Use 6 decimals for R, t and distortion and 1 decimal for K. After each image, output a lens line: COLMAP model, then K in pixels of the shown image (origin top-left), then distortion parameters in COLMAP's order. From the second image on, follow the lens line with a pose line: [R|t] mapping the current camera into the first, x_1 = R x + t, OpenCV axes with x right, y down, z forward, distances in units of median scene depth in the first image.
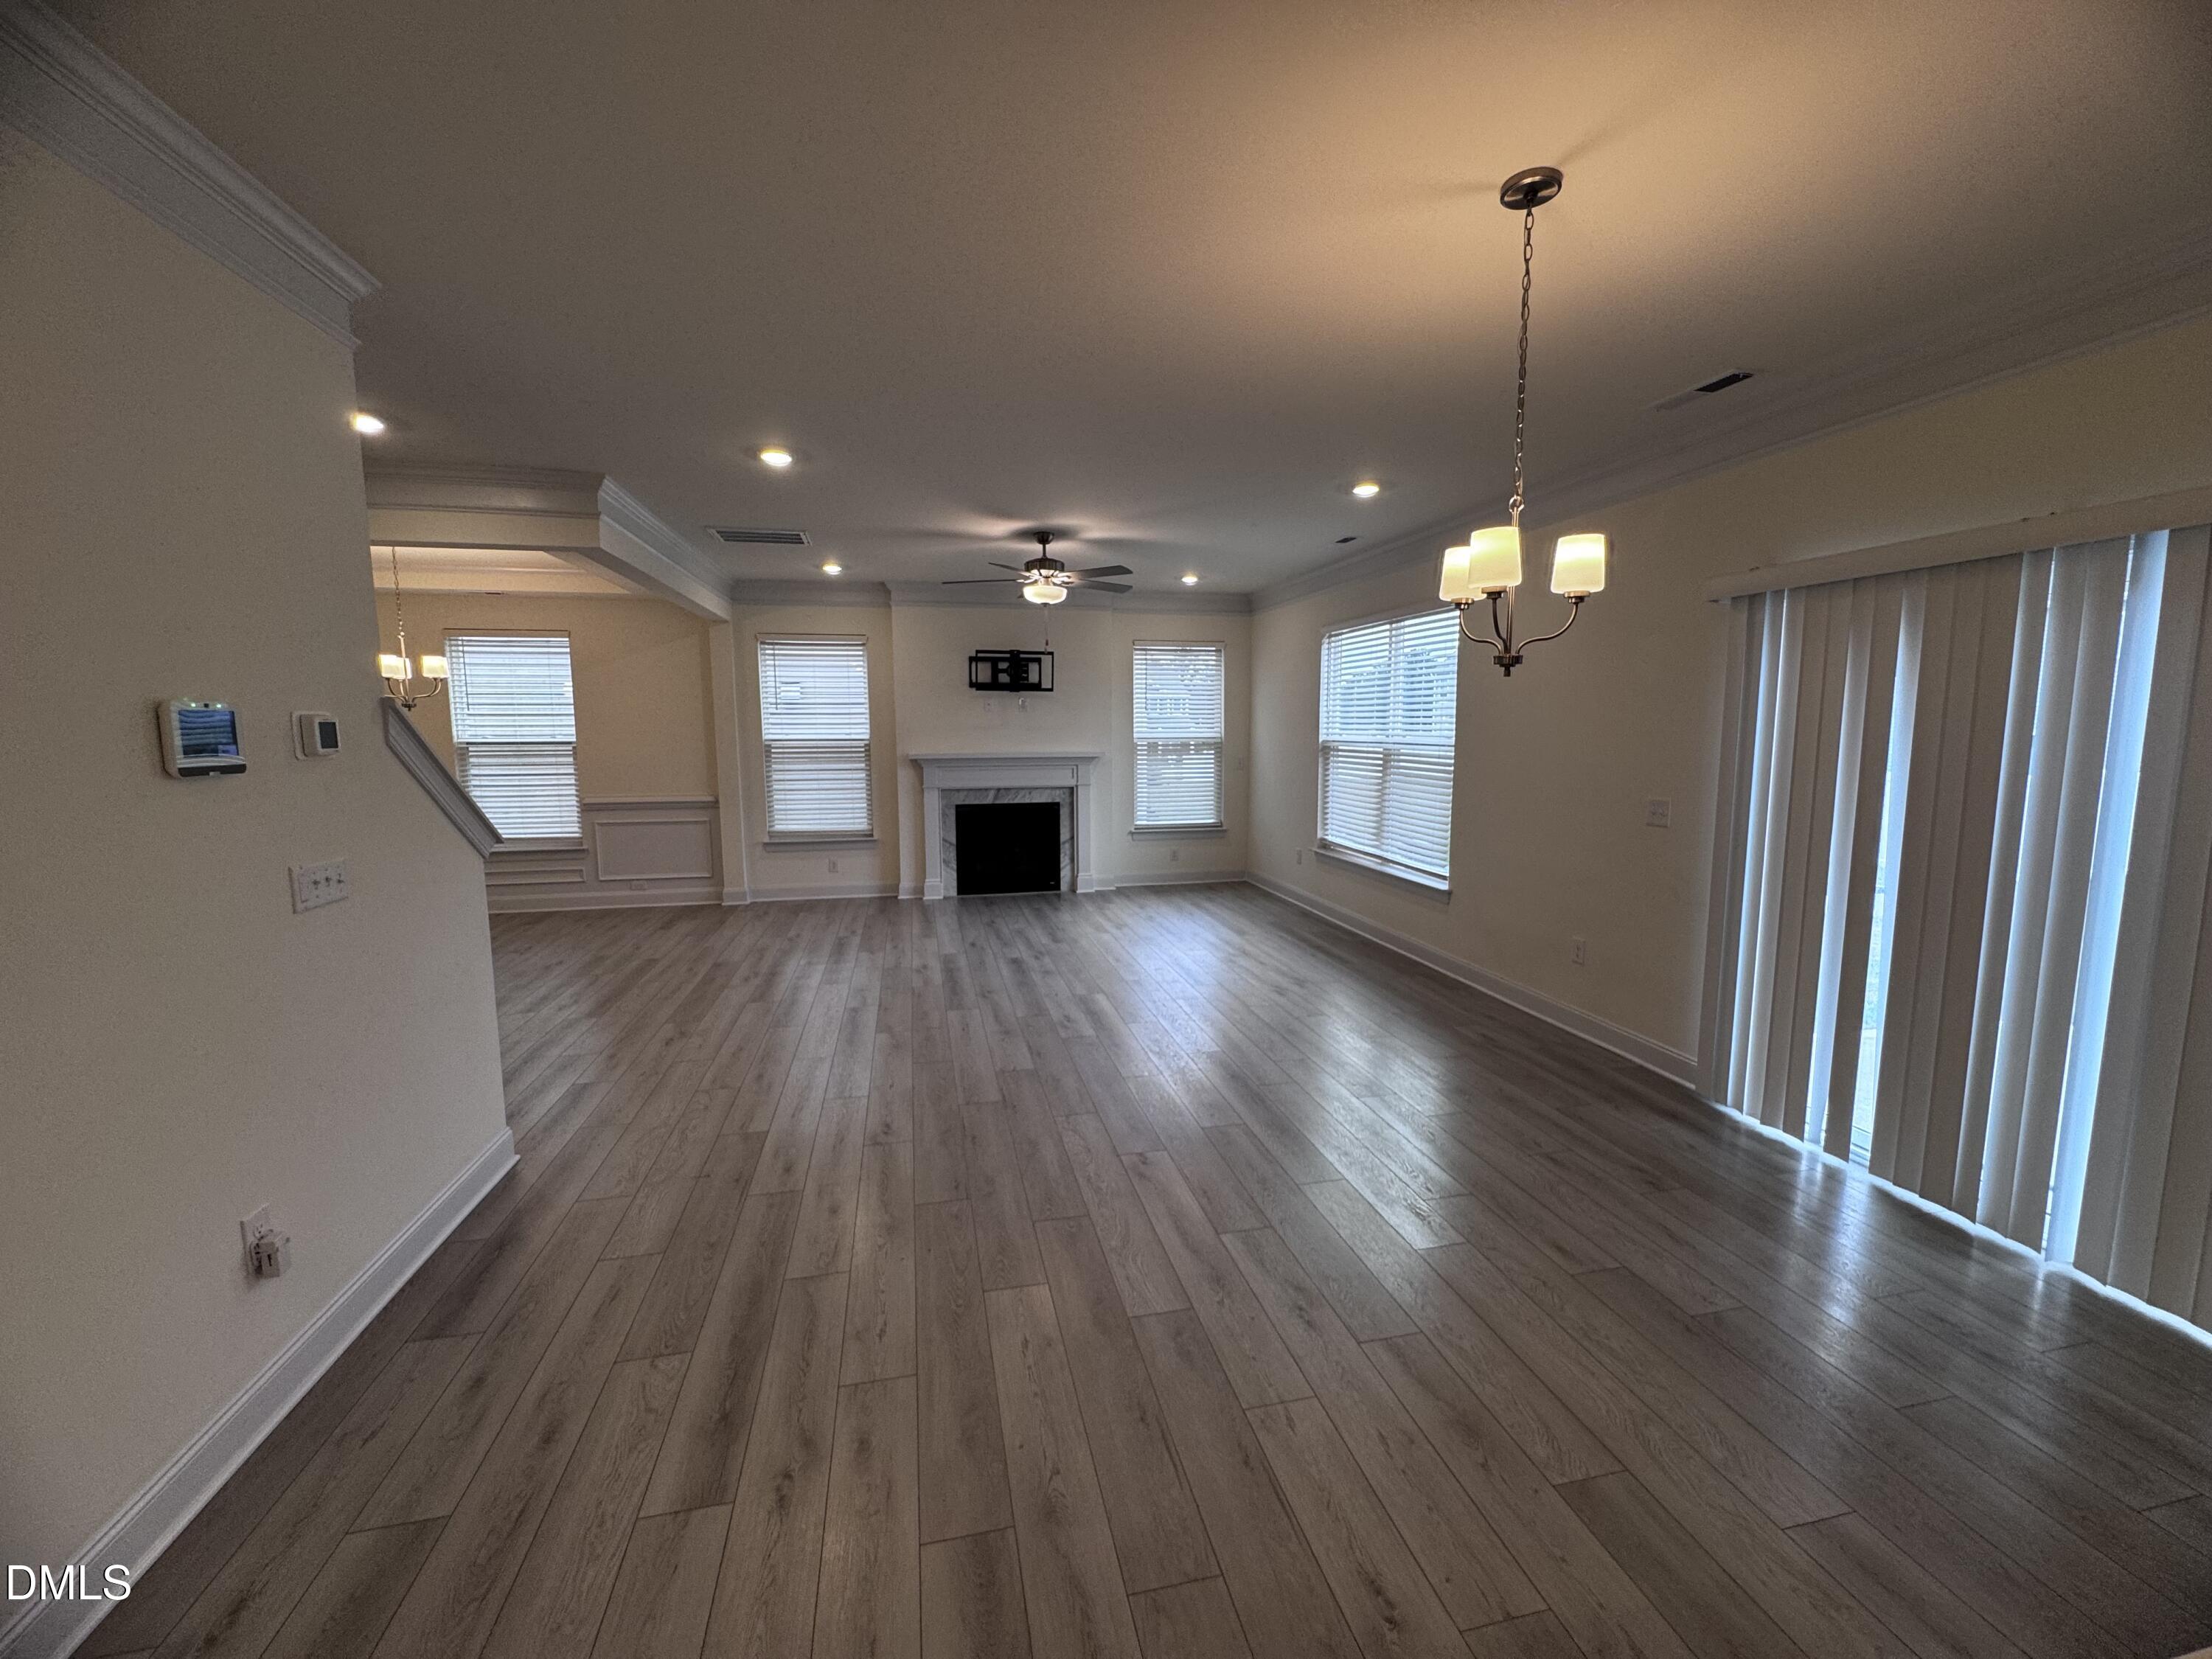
lens RADIAL K [[887.3, 0, 1109.4], [0, 887.3, 826.1], [0, 0, 1]] dist [-0.006303, 0.000007]
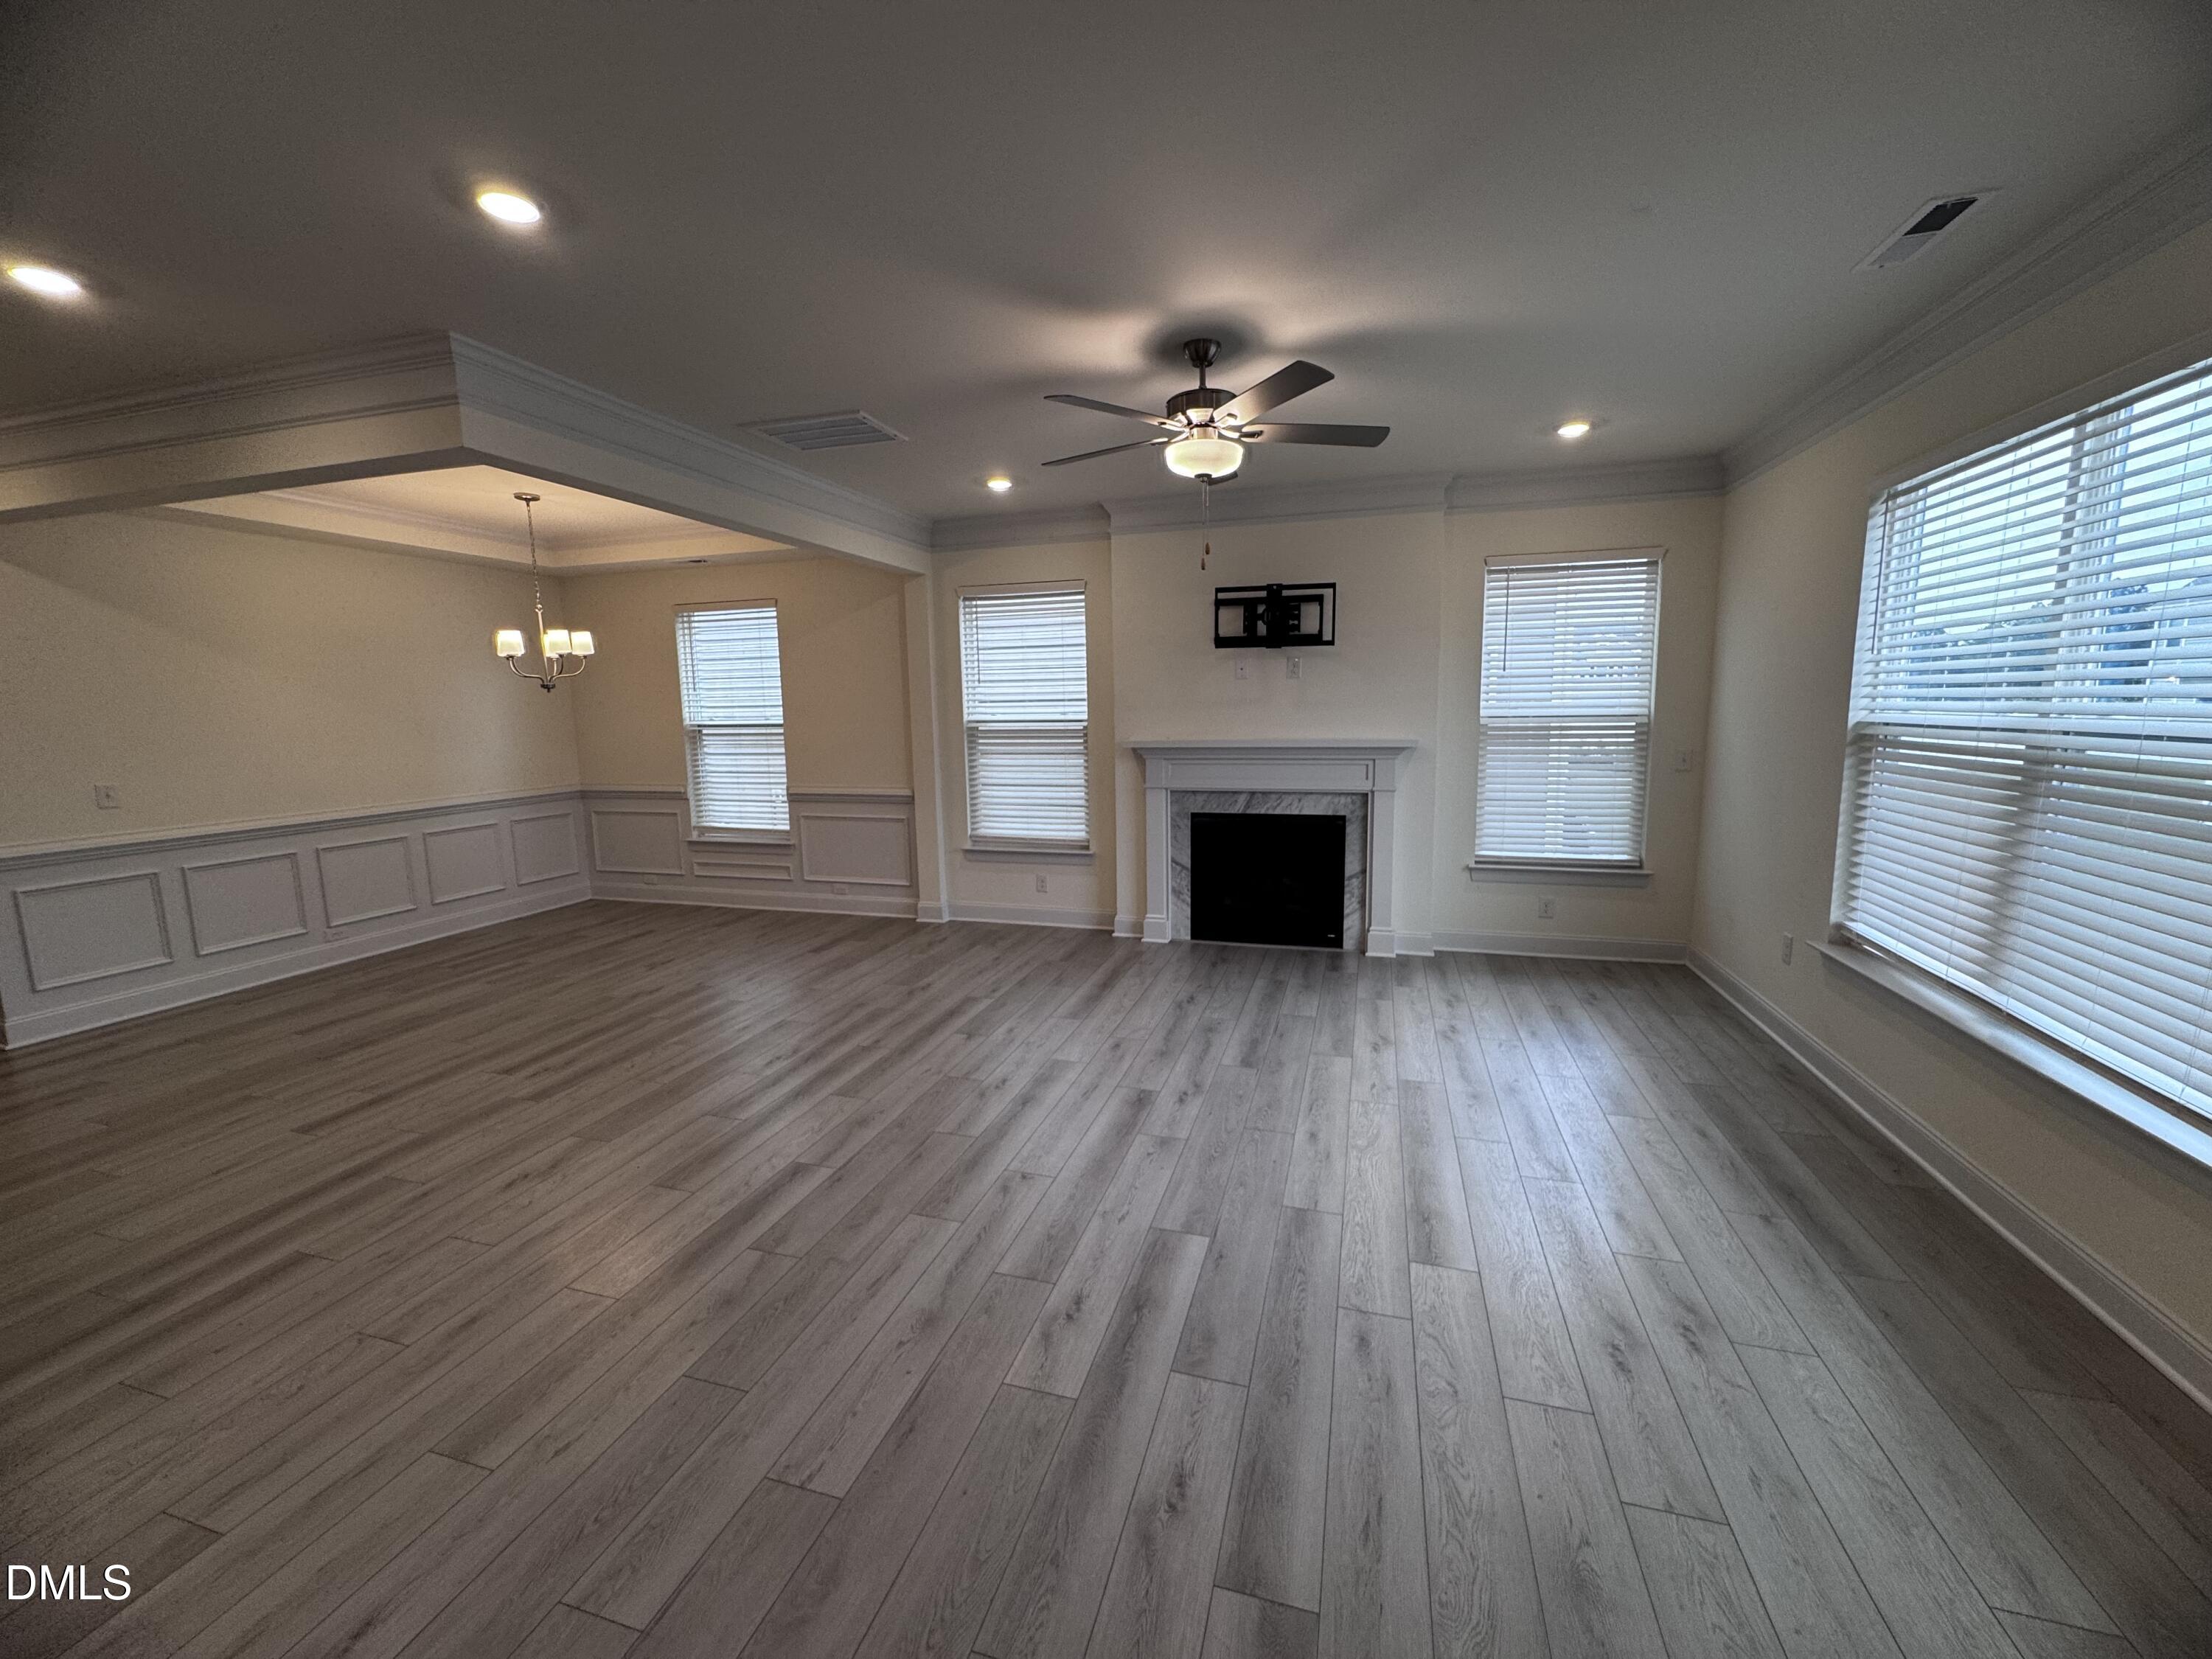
lens RADIAL K [[887.3, 0, 1101.9], [0, 887.3, 825.8], [0, 0, 1]] dist [-0.006303, 0.000007]
pose [[0.871120, 0.055800, -0.487889, 0.111838], [-0.042268, 0.998356, 0.038714, -0.038817], [0.489248, -0.013103, 0.872046, 0.355534]]
